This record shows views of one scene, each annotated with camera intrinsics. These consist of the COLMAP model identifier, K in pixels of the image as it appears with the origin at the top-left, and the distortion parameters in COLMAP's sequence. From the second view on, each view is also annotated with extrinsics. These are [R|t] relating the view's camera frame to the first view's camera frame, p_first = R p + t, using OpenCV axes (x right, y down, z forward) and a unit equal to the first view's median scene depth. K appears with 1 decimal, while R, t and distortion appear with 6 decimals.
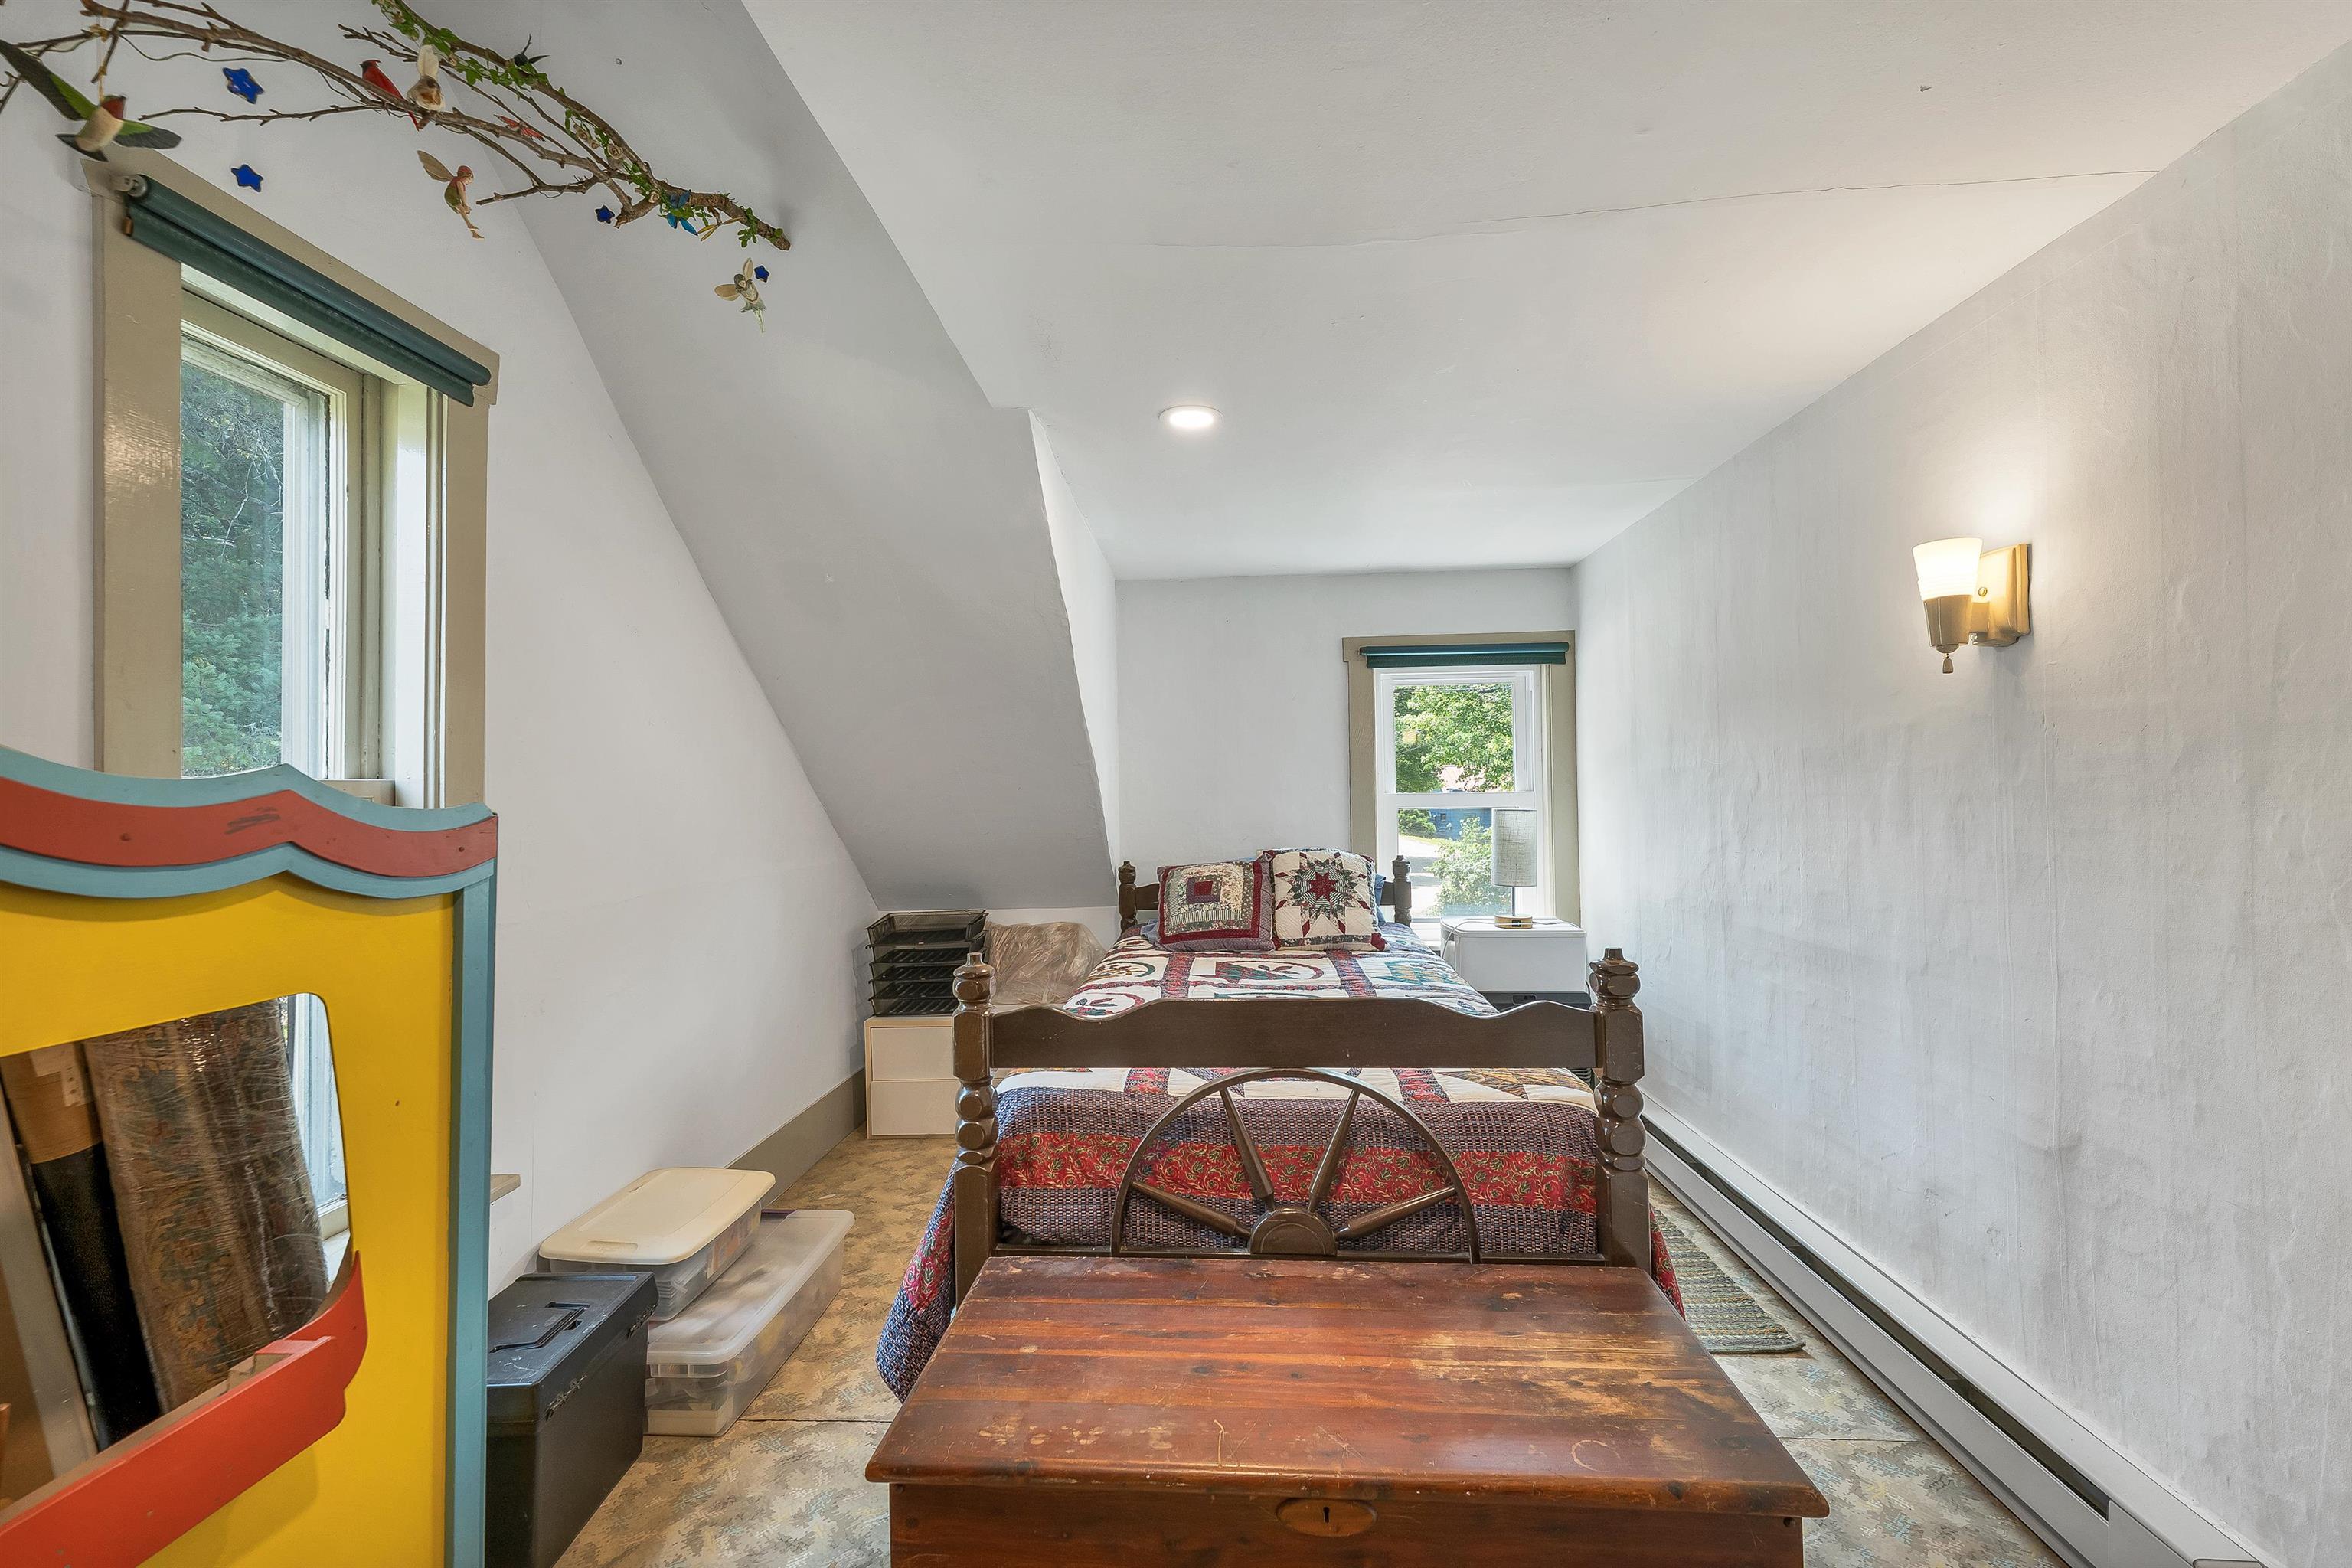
lens RADIAL K [[924.2, 0, 1176.0], [0, 924.2, 784.0], [0, 0, 1]] dist [0.000267, 0.000031]
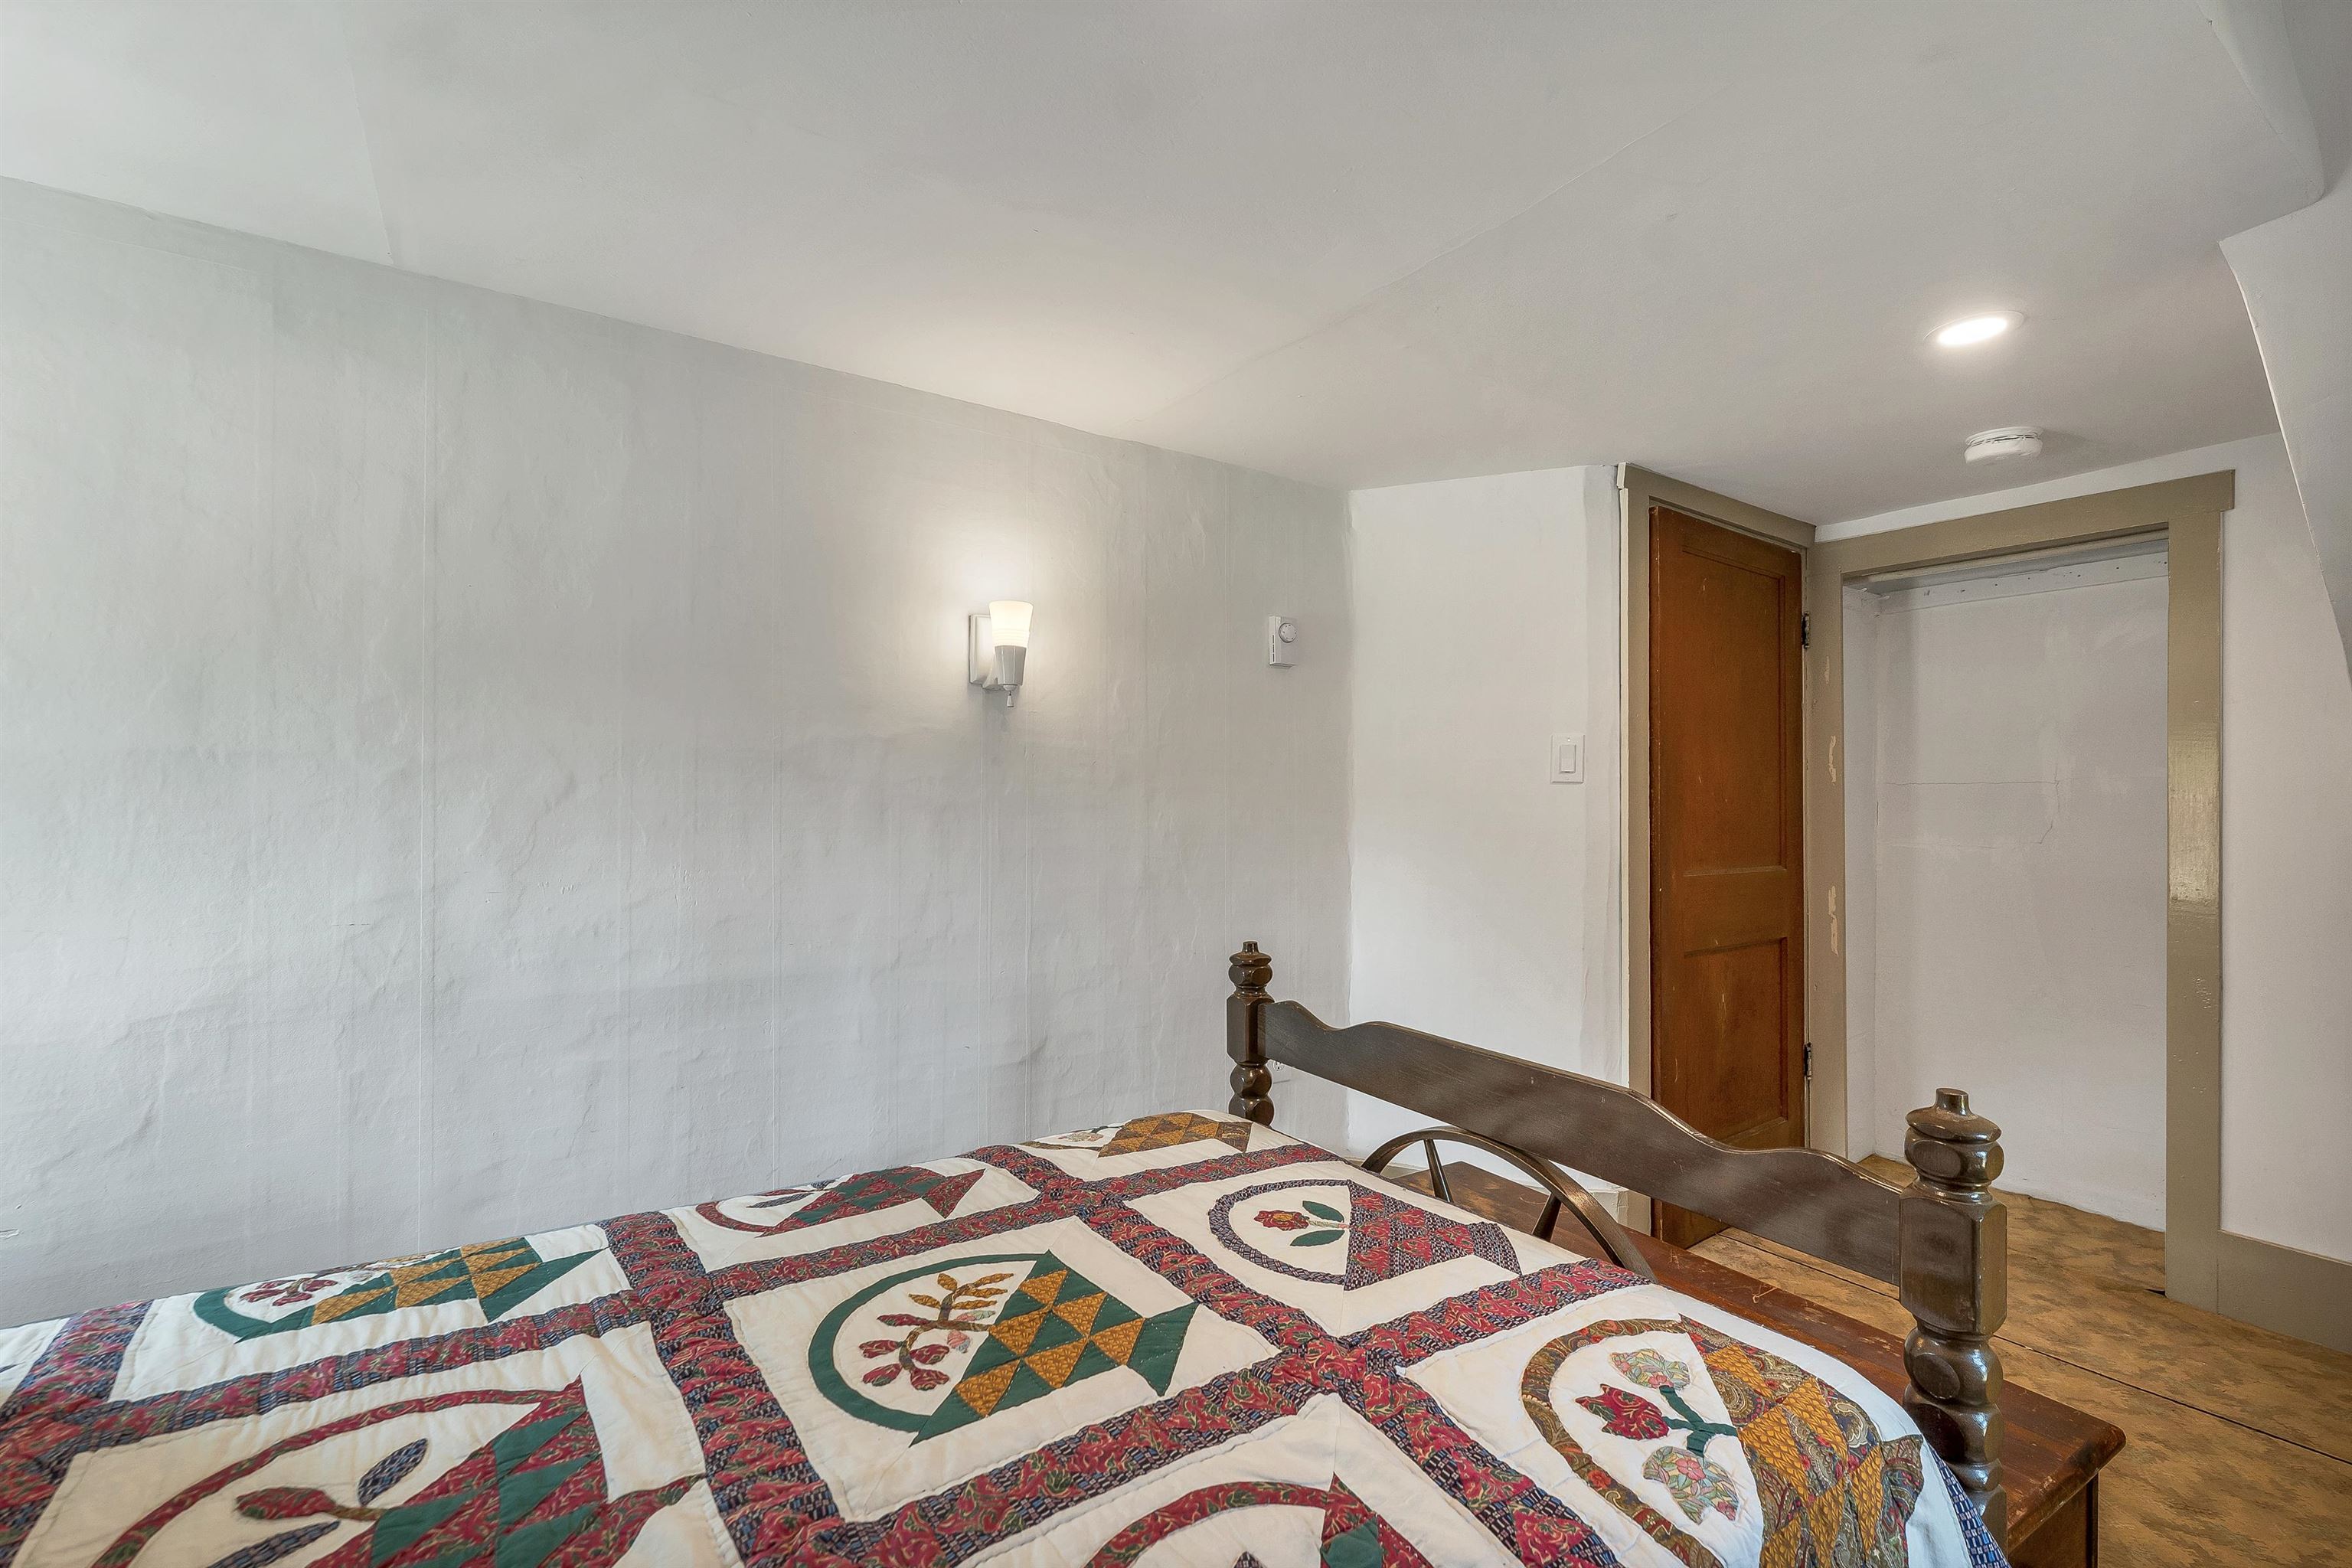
lens RADIAL K [[1065.3, 0, 1176.0], [0, 1065.3, 784.0], [0, 0, 1]] dist [0.000972, 0.000148]
pose [[-0.606335, 0.016882, 0.795030, -0.427811], [-0.008700, 0.999574, -0.027860, 0.021679], [-0.795162, -0.023809, -0.605929, 1.618327]]
